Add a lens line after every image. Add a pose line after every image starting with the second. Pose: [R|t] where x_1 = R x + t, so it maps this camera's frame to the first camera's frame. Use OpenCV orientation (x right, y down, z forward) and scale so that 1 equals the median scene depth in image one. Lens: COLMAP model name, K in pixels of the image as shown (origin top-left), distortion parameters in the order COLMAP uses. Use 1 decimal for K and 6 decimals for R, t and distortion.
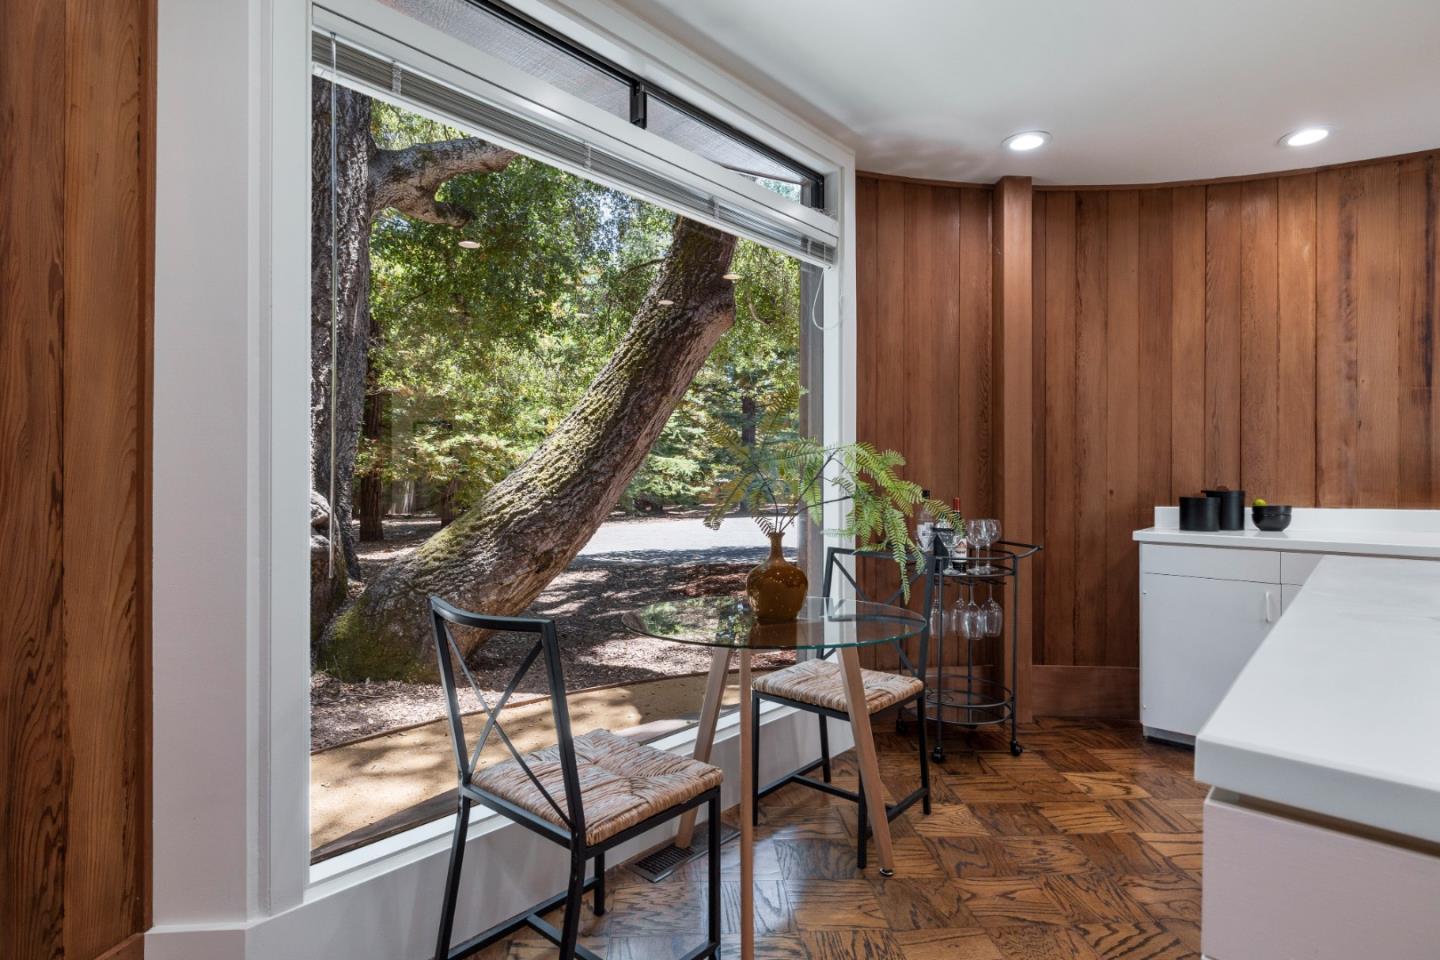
lens RADIAL K [[735.3, 0, 720.0], [0, 735.3, 480.0], [0, 0, 1]] dist [-0.002751, 0.000544]
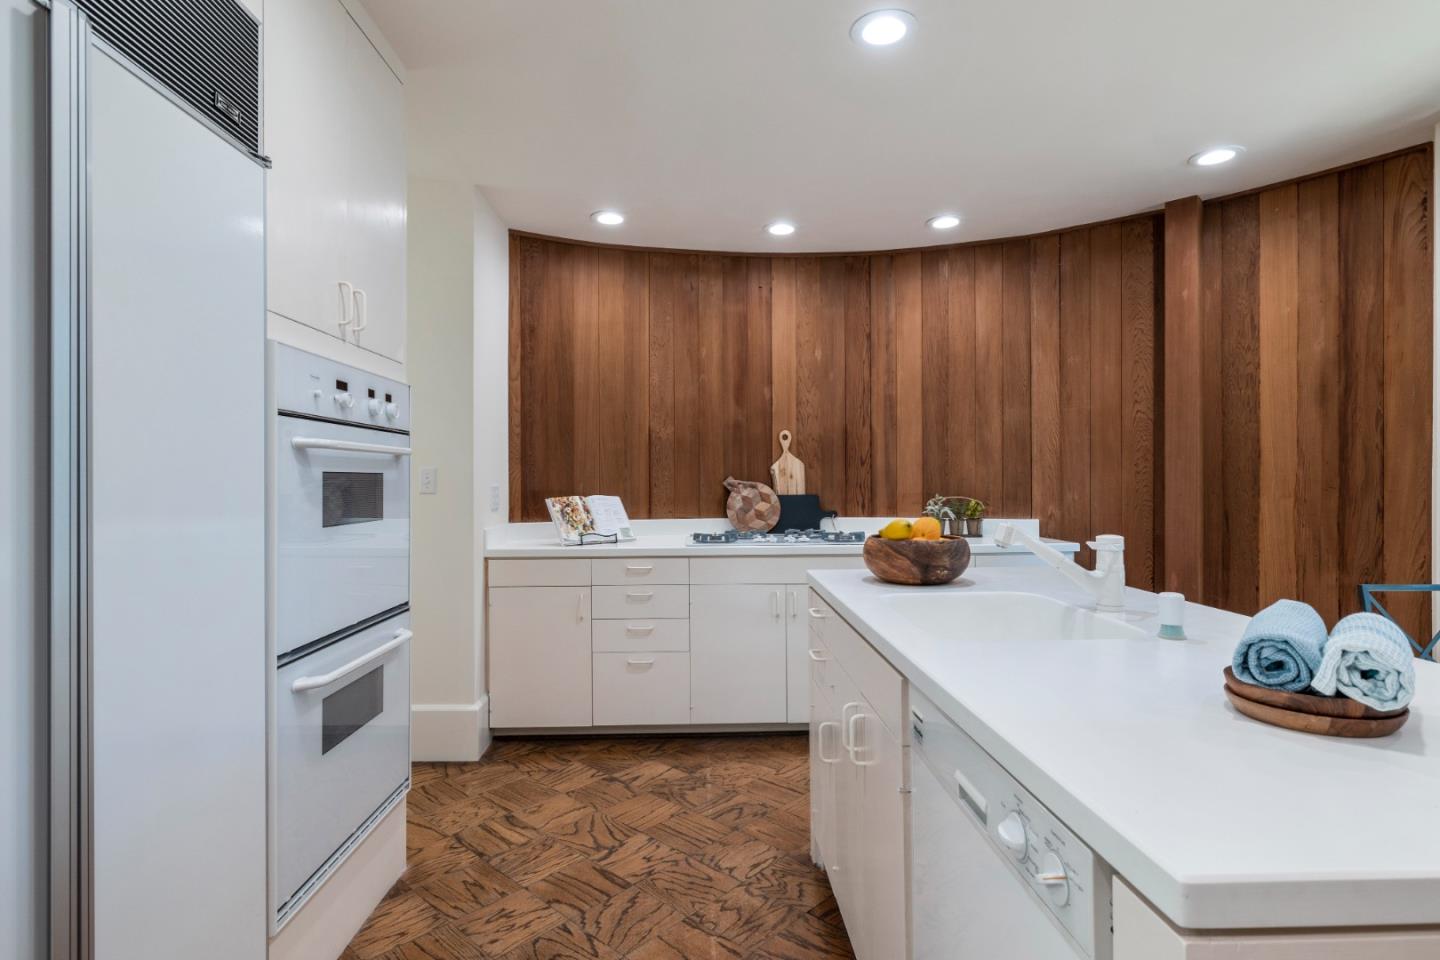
lens RADIAL K [[735.3, 0, 720.0], [0, 735.3, 480.0], [0, 0, 1]] dist [-0.002751, 0.000544]
pose [[-0.726338, -0.002031, -0.687335, 2.144632], [-0.002242, 0.999997, -0.000585, -0.063018], [0.687334, 0.001116, -0.726340, 1.220298]]
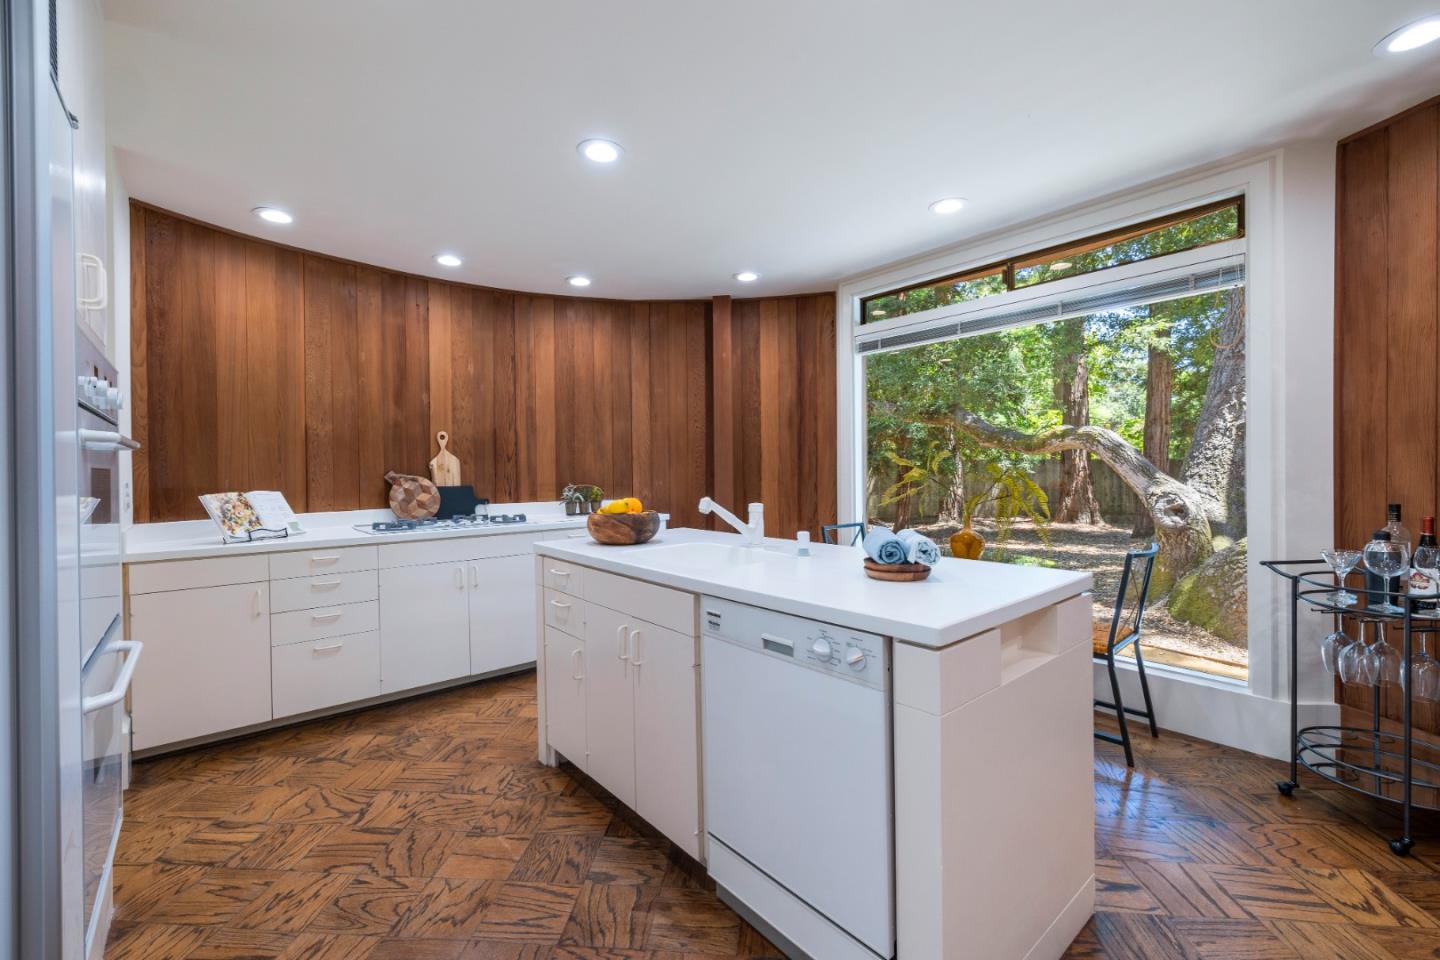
lens RADIAL K [[611.1, 0, 709.0], [0, 611.1, 471.9], [0, 0, 1]] dist [0.000546, 0.000259]
pose [[-0.146212, 0.000611, -0.989253, 2.607139], [0.007517, 0.999972, -0.000494, -0.063069], [0.989225, -0.007508, -0.146212, 0.885951]]
